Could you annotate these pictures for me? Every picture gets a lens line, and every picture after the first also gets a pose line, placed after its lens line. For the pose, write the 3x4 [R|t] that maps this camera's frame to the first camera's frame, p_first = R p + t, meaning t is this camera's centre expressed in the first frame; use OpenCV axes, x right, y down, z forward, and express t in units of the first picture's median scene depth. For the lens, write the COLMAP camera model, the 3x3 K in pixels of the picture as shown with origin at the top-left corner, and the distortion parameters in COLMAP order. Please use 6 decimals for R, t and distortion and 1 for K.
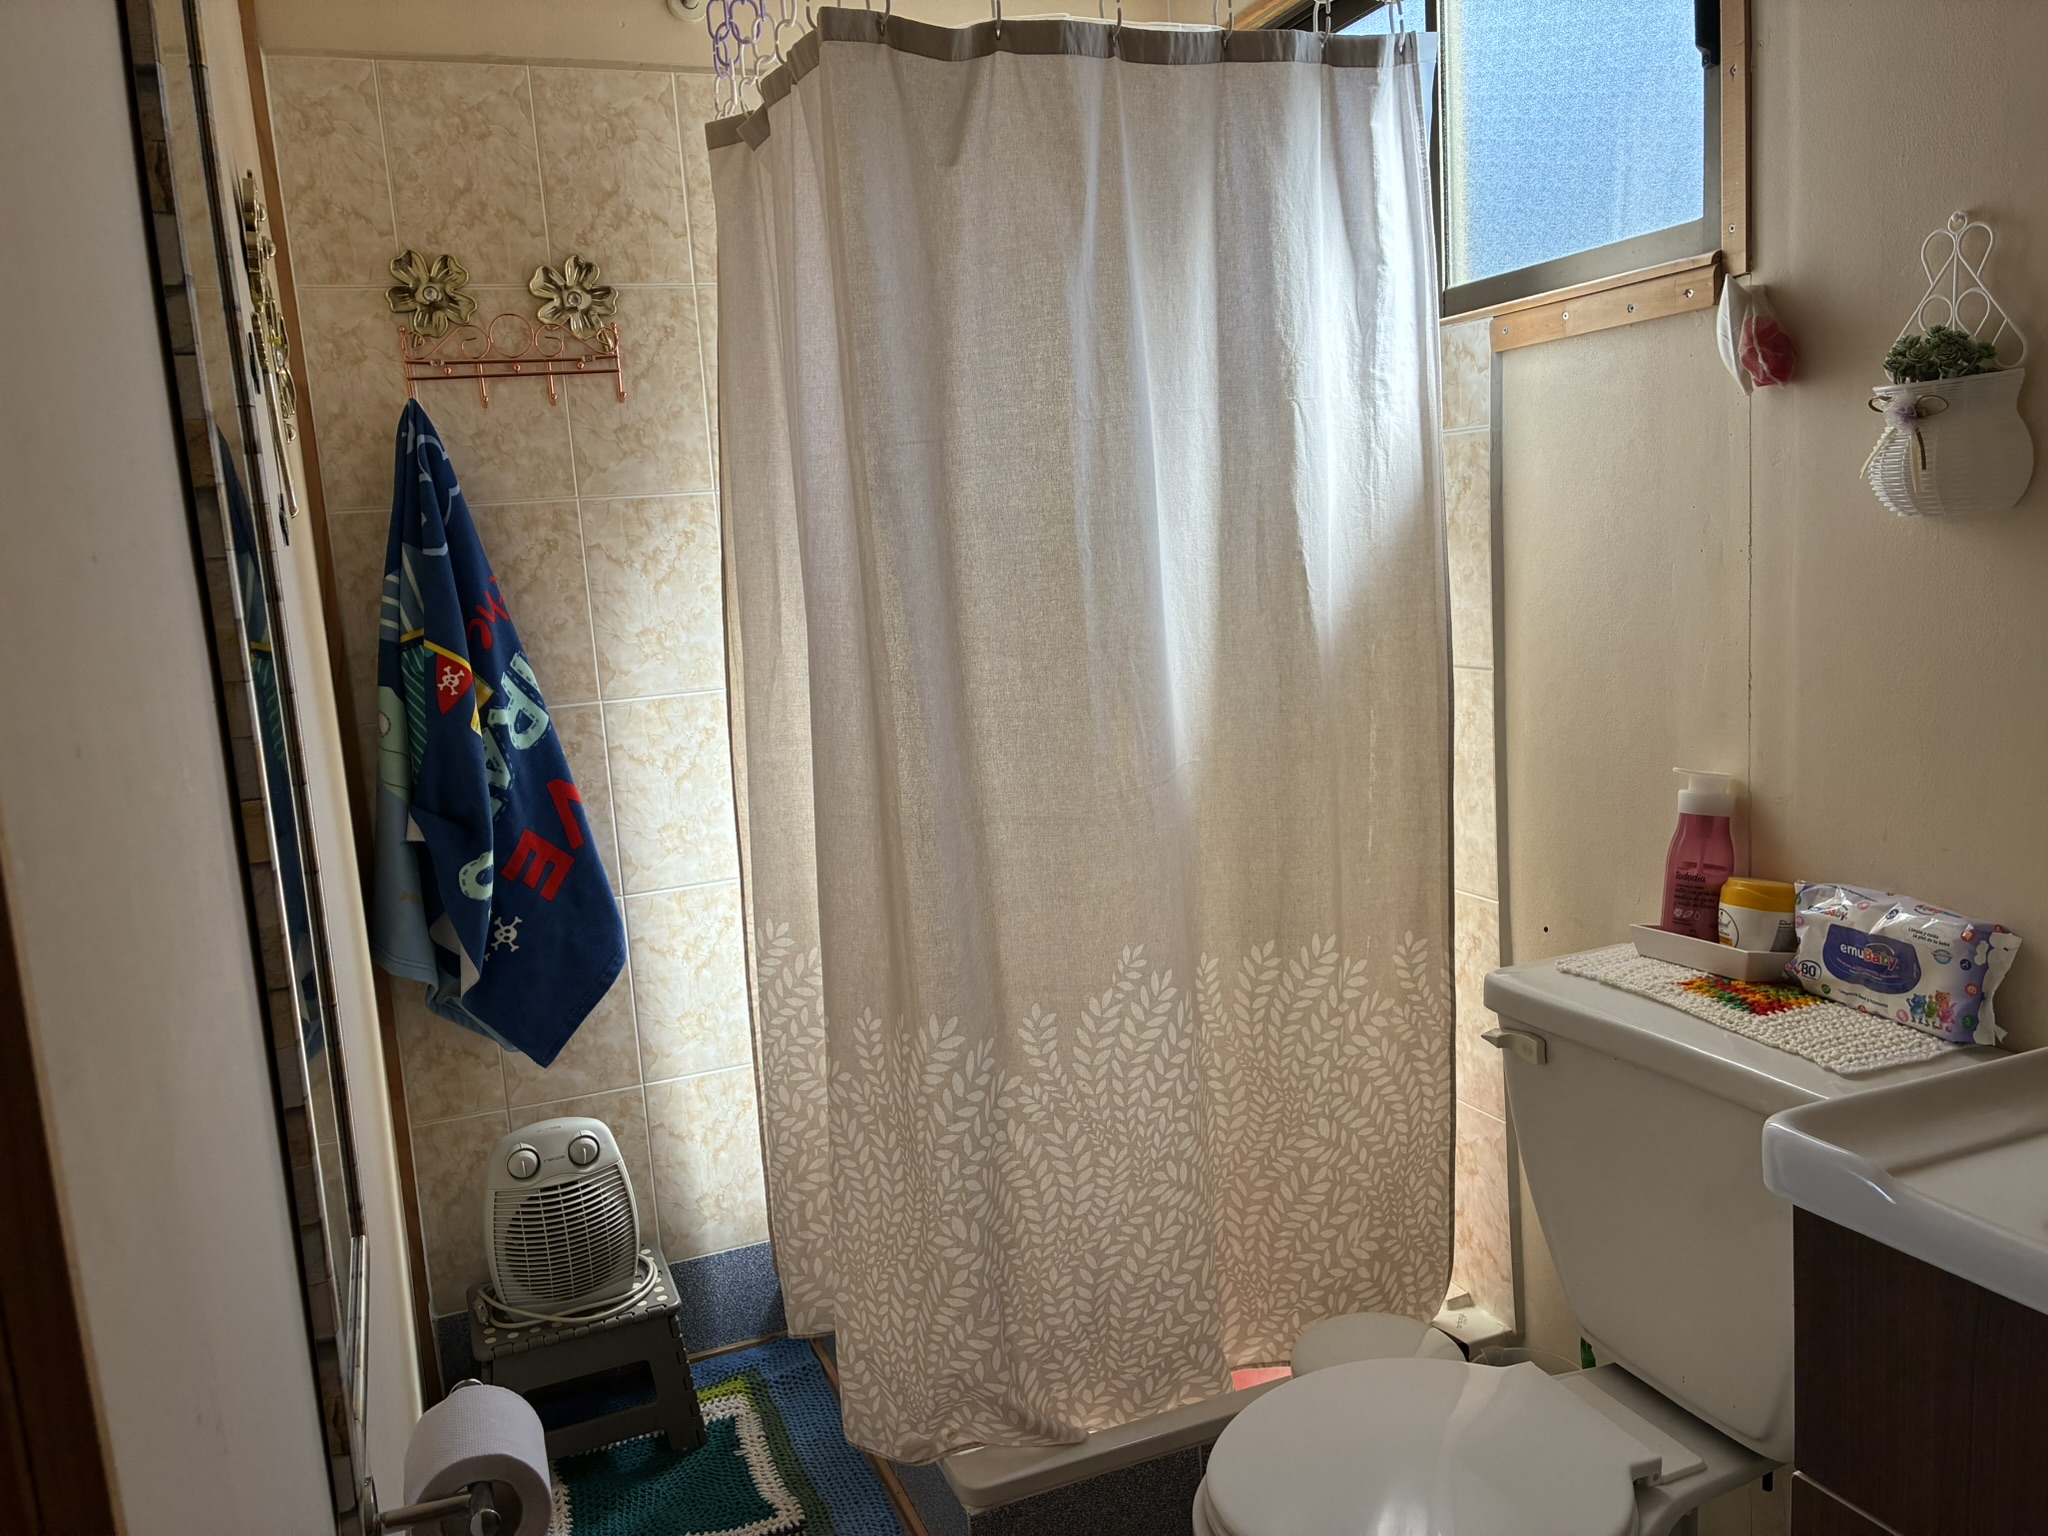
lens RADIAL K [[1543.8, 0, 1024.0], [0, 1543.8, 768.0], [0, 0, 1]] dist [0.015608, -0.001611]
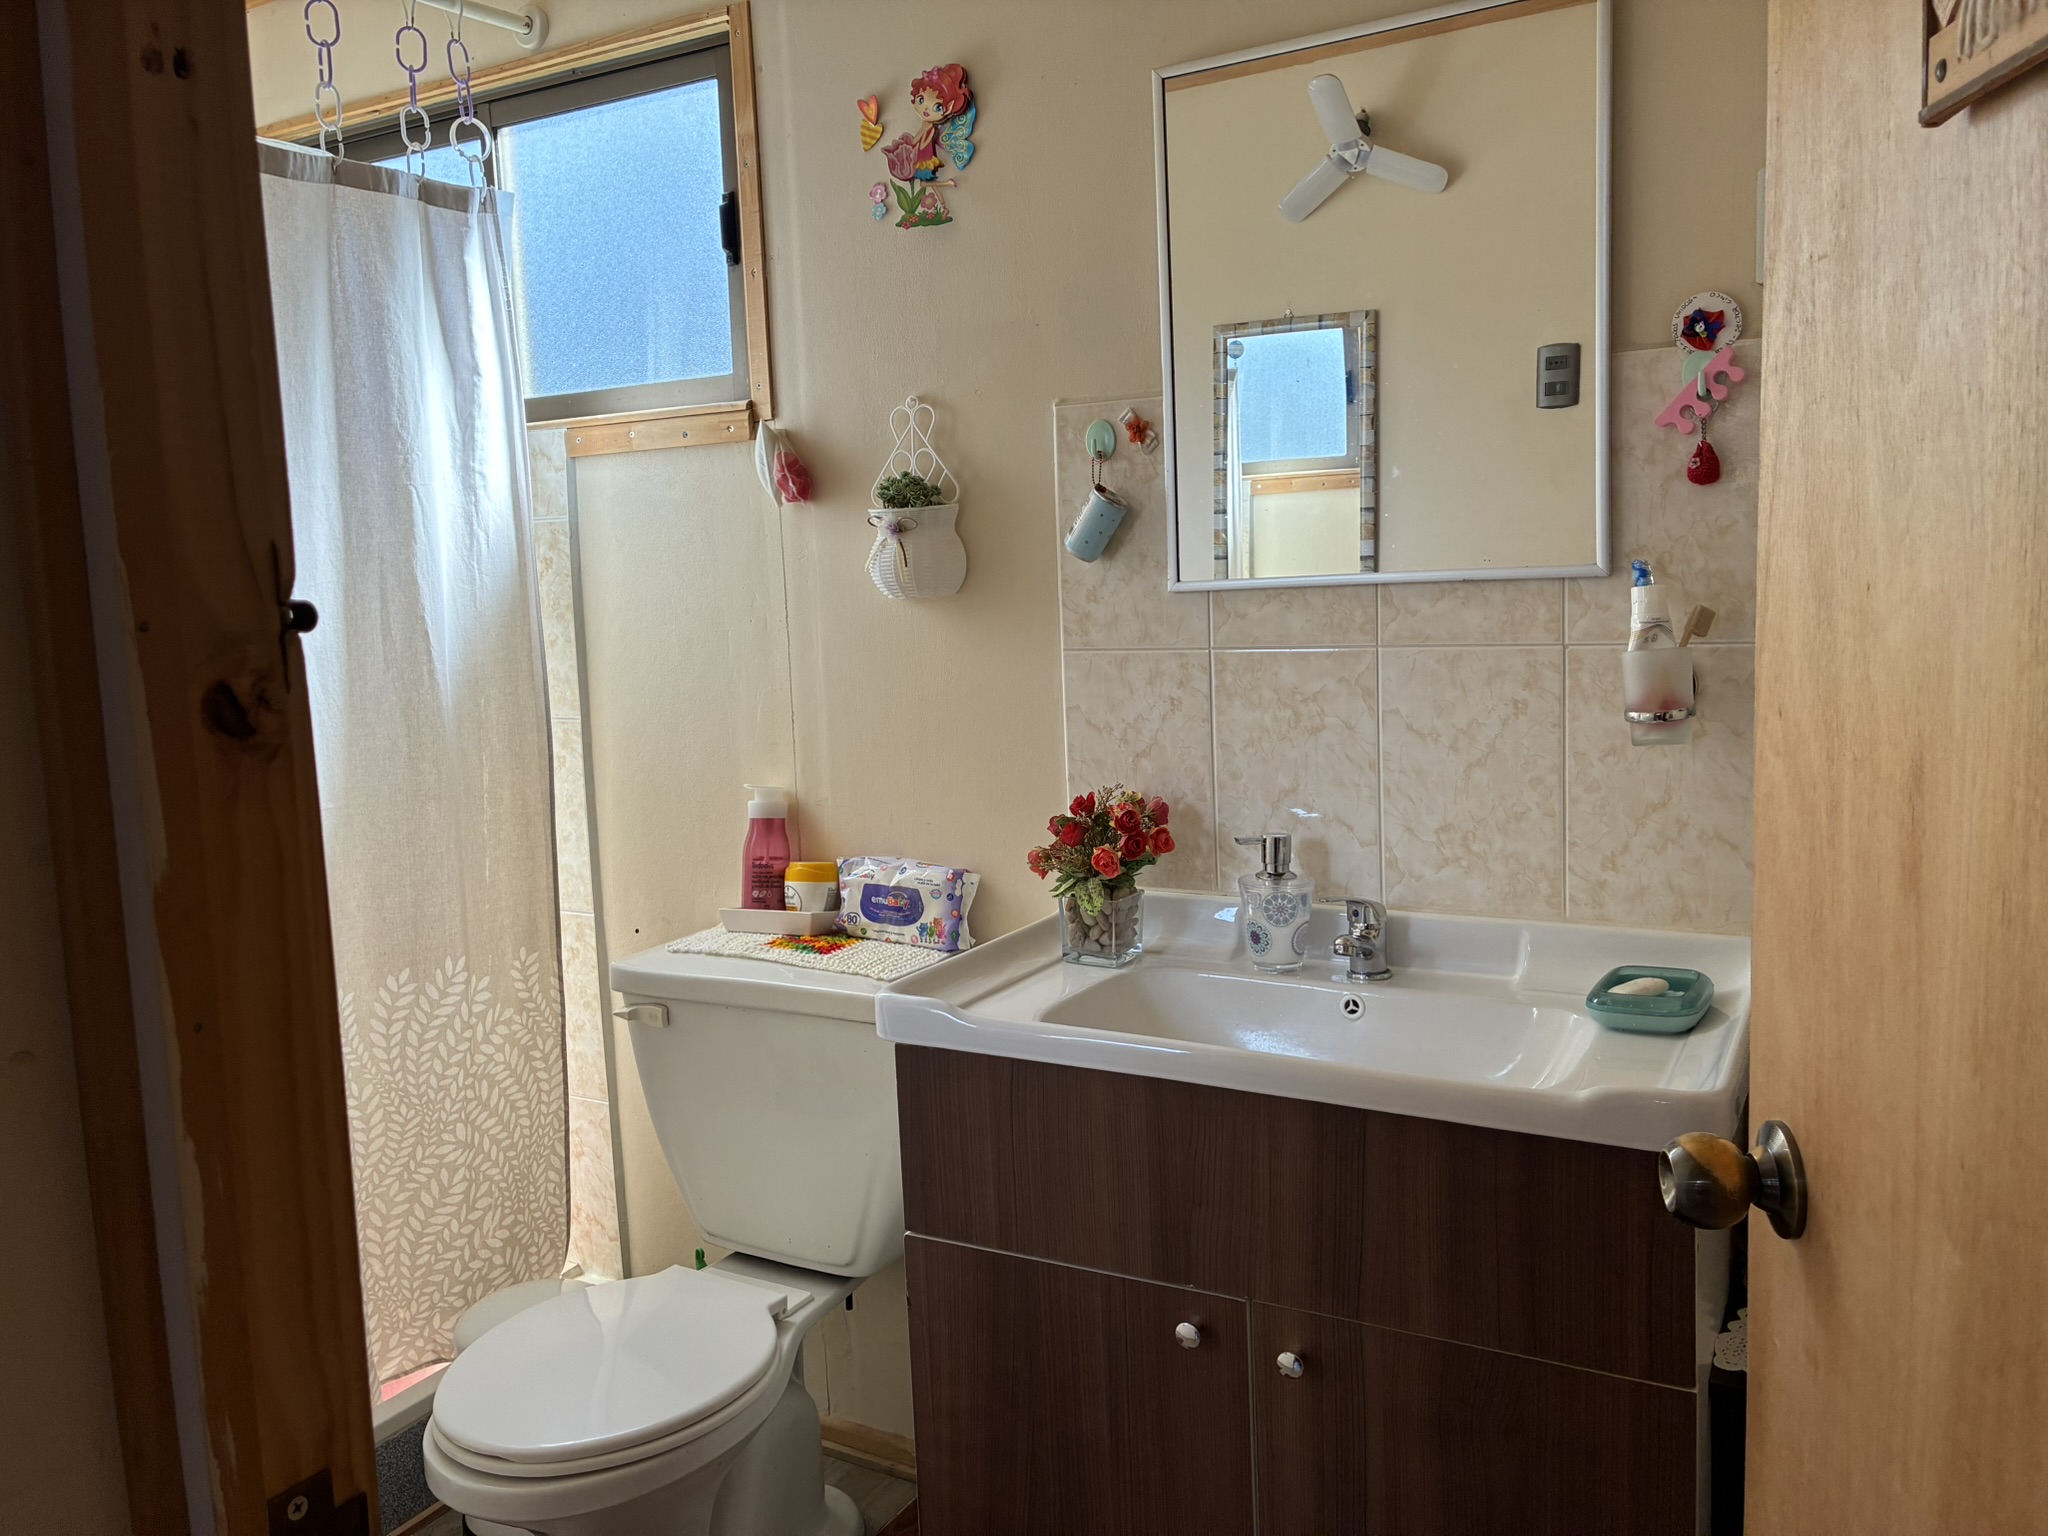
lens RADIAL K [[1543.8, 0, 1024.0], [0, 1543.8, 768.0], [0, 0, 1]] dist [0.015608, -0.001611]
pose [[0.777950, -0.044077, 0.626778, -0.189023], [0.078480, 0.996541, -0.027329, 0.035434], [-0.623405, 0.070450, 0.778719, -0.149543]]
